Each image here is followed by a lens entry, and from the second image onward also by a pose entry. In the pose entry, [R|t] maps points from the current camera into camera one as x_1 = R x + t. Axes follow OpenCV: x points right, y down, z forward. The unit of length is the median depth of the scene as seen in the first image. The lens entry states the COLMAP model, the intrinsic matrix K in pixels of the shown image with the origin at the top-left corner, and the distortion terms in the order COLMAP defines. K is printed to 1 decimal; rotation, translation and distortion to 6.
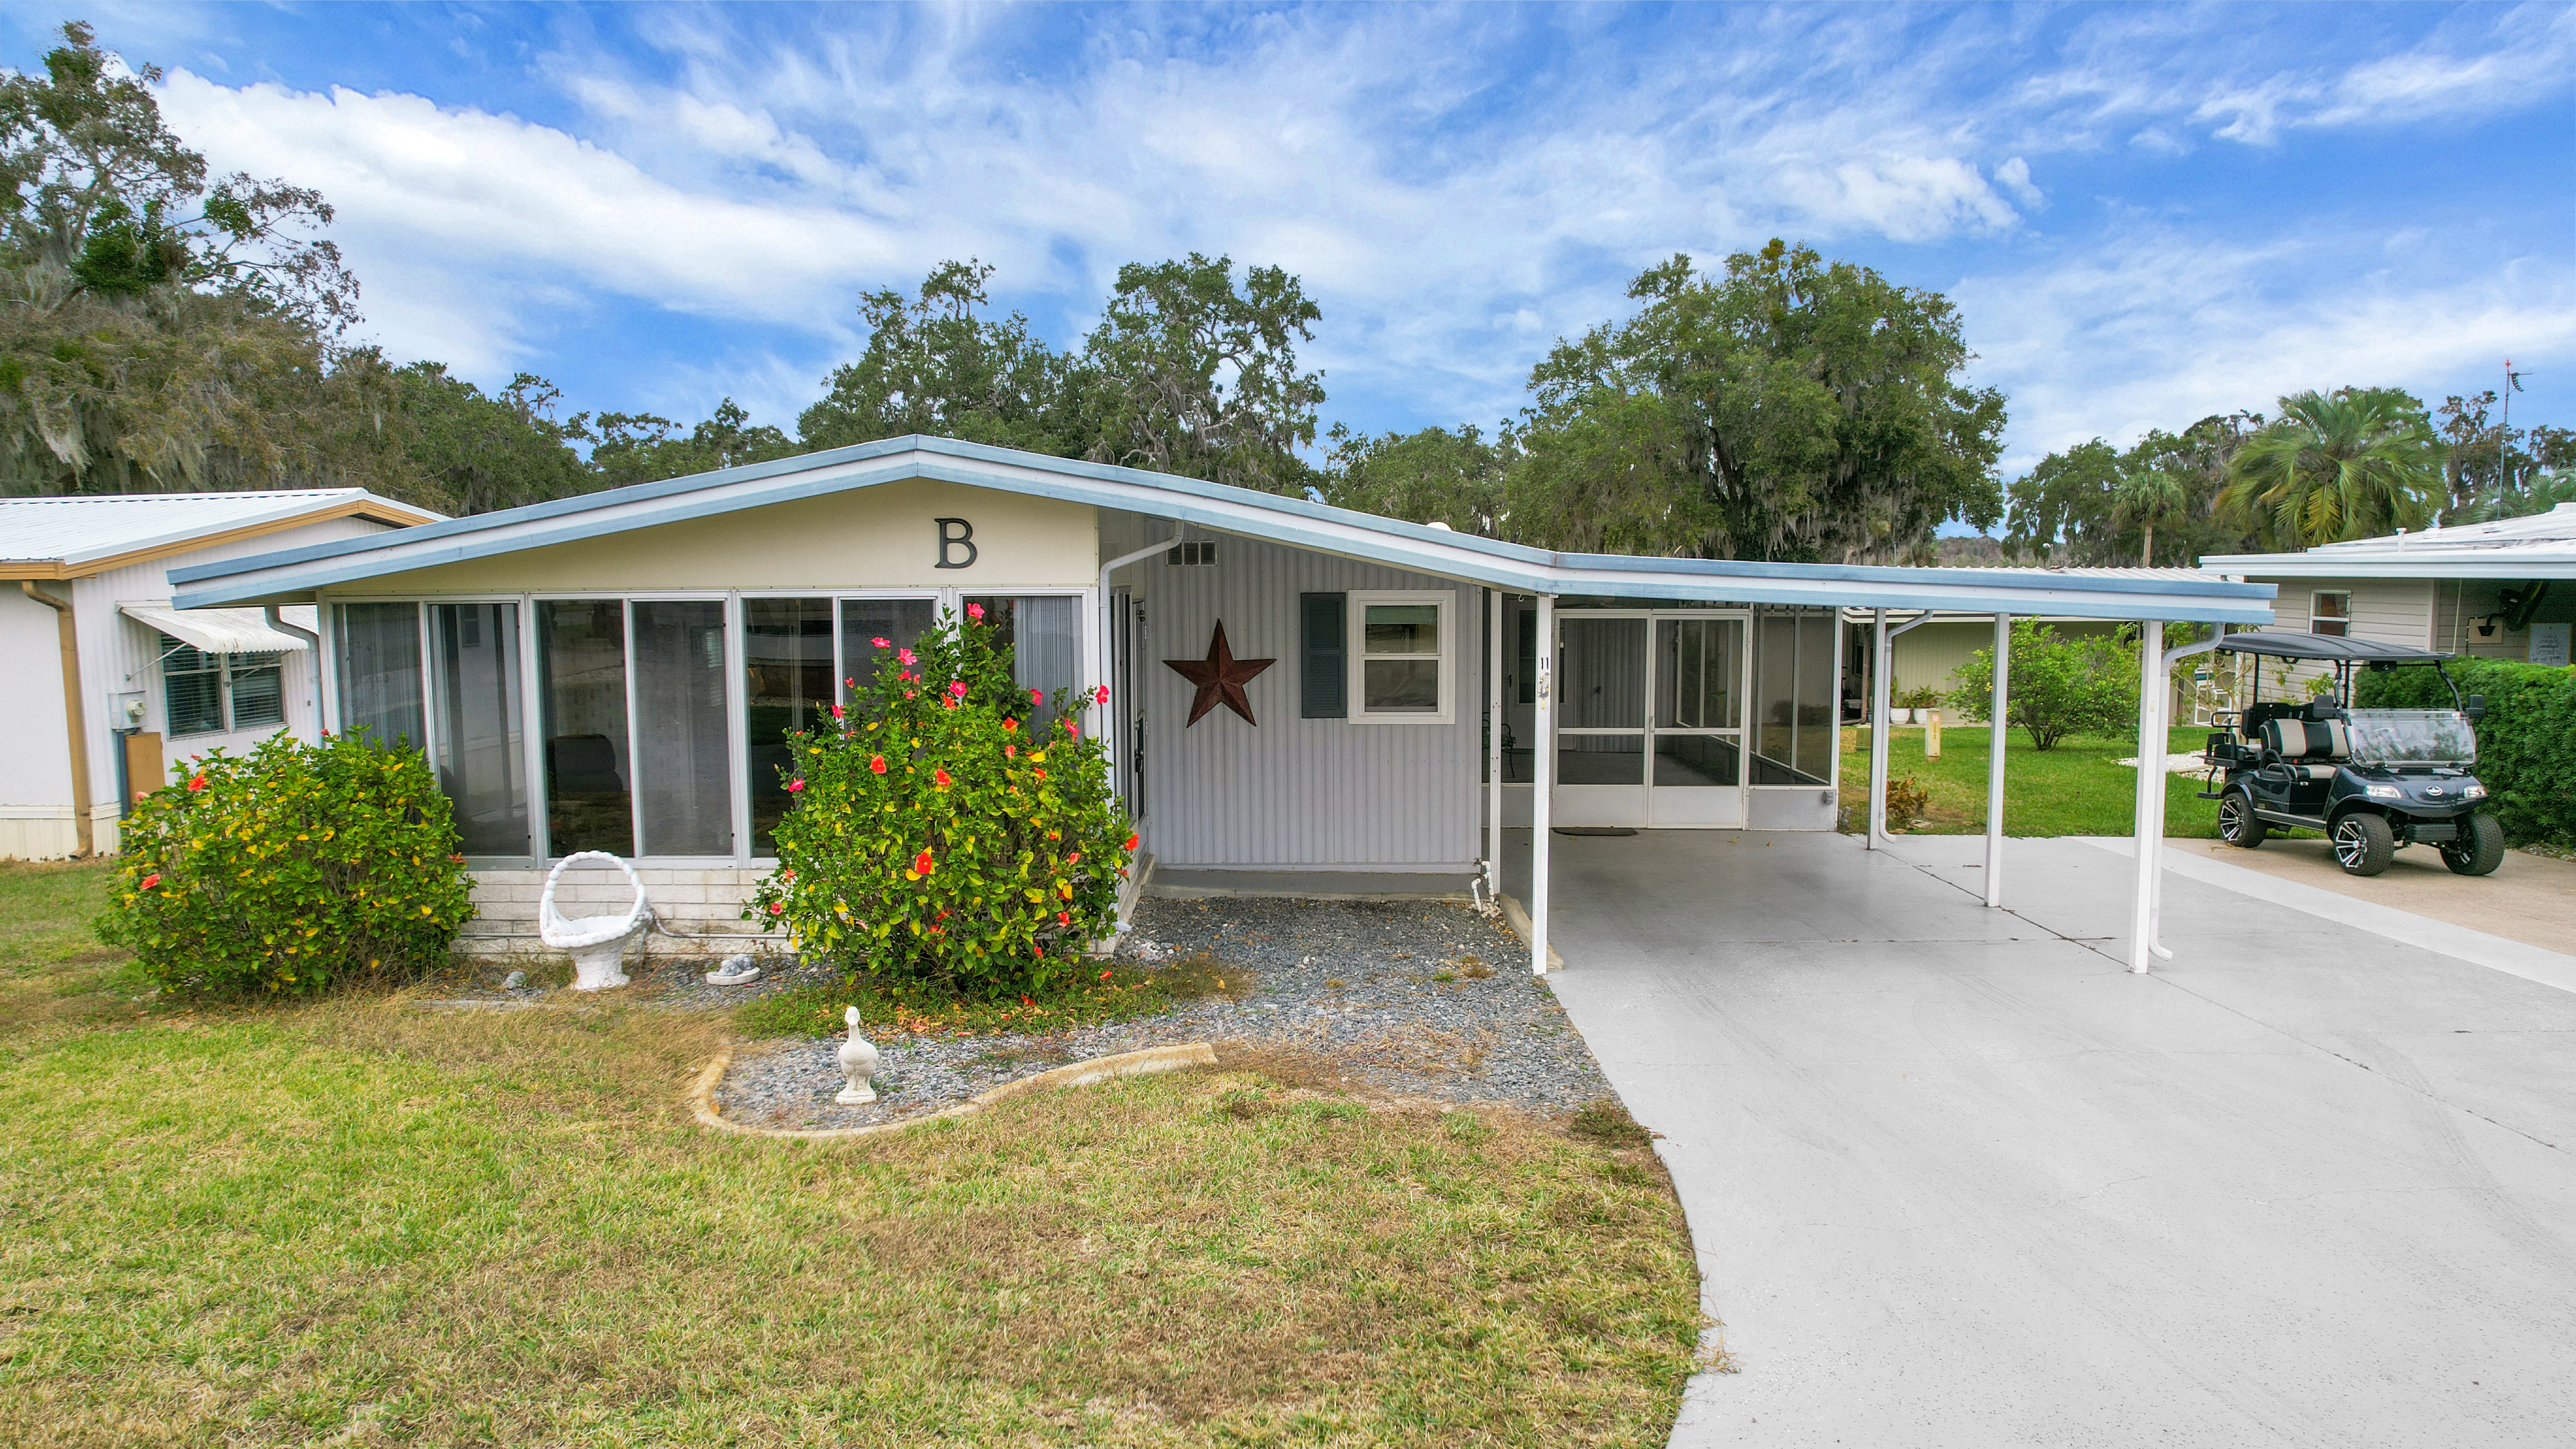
lens RADIAL K [[1643.2, 0, 1295.5], [0, 1643.2, 732.9], [0, 0, 1]] dist [-0.055232, 0.046740]
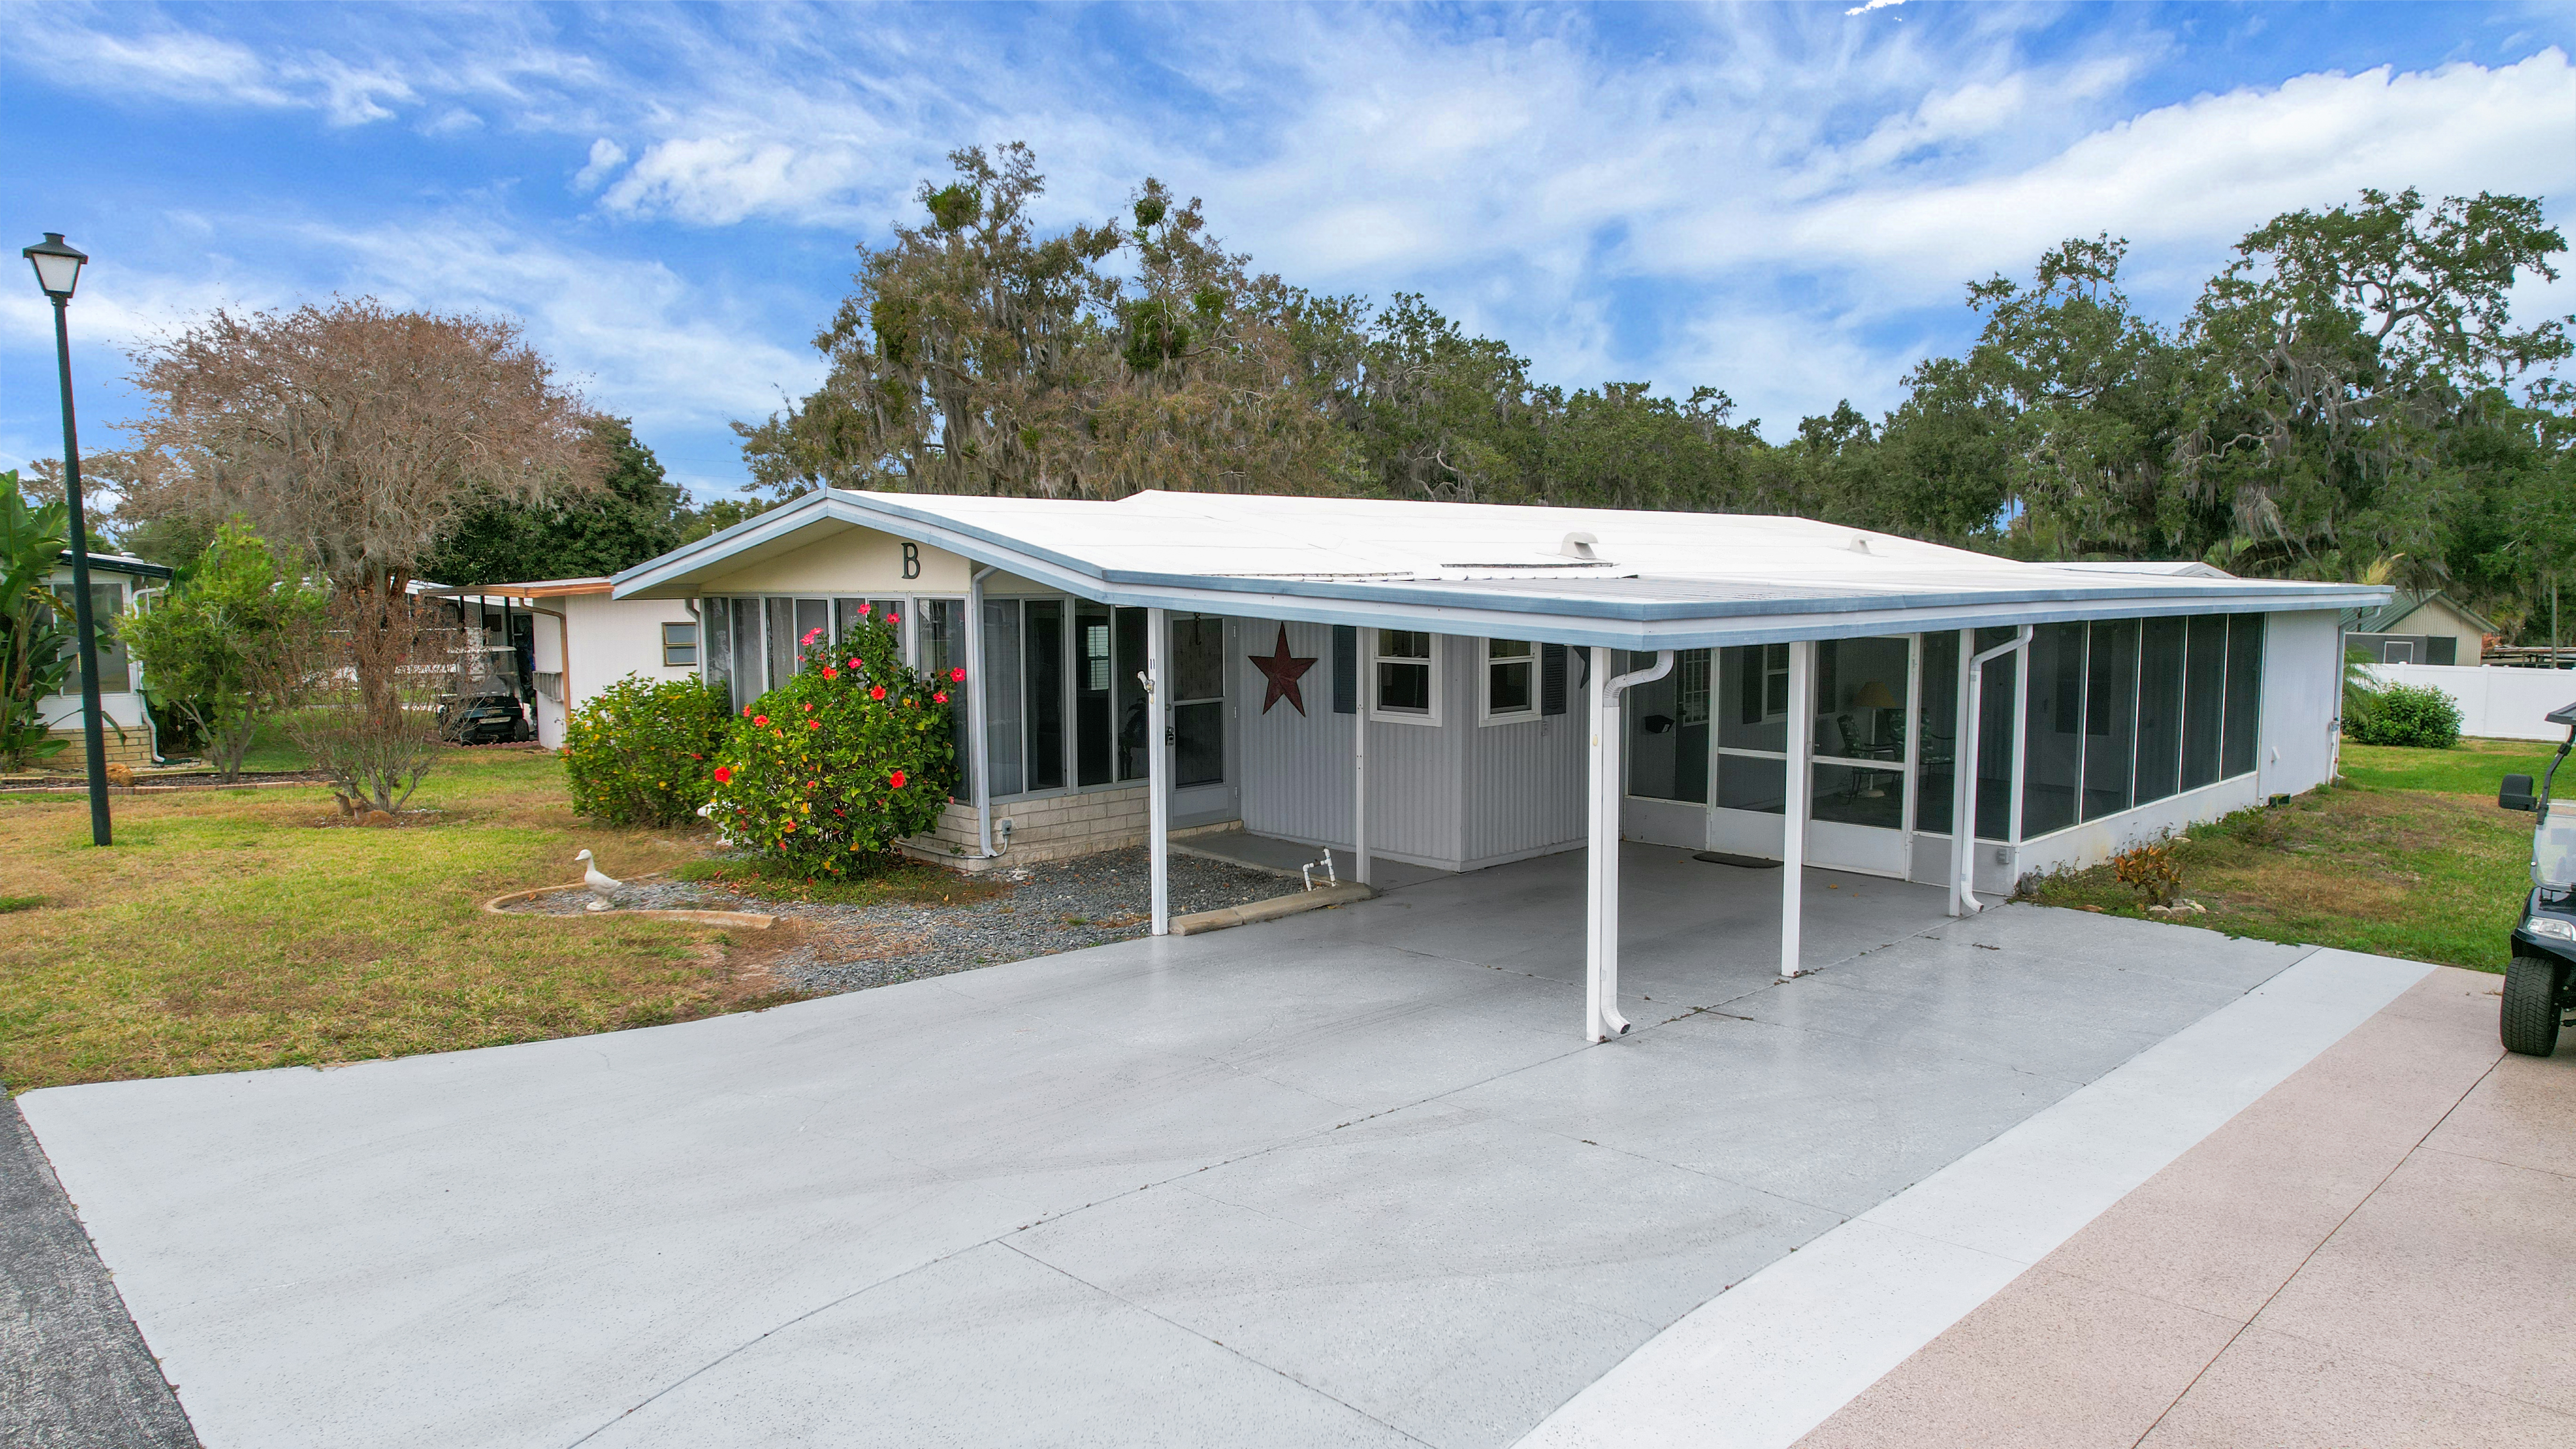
lens RADIAL K [[1643.2, 0, 1295.5], [0, 1643.2, 732.9], [0, 0, 1]] dist [-0.055232, 0.046740]
pose [[0.717083, 0.070835, -0.693379, 0.647098], [-0.069180, 0.997143, 0.030323, -0.022834], [0.693546, 0.026224, 0.719935, 0.151621]]
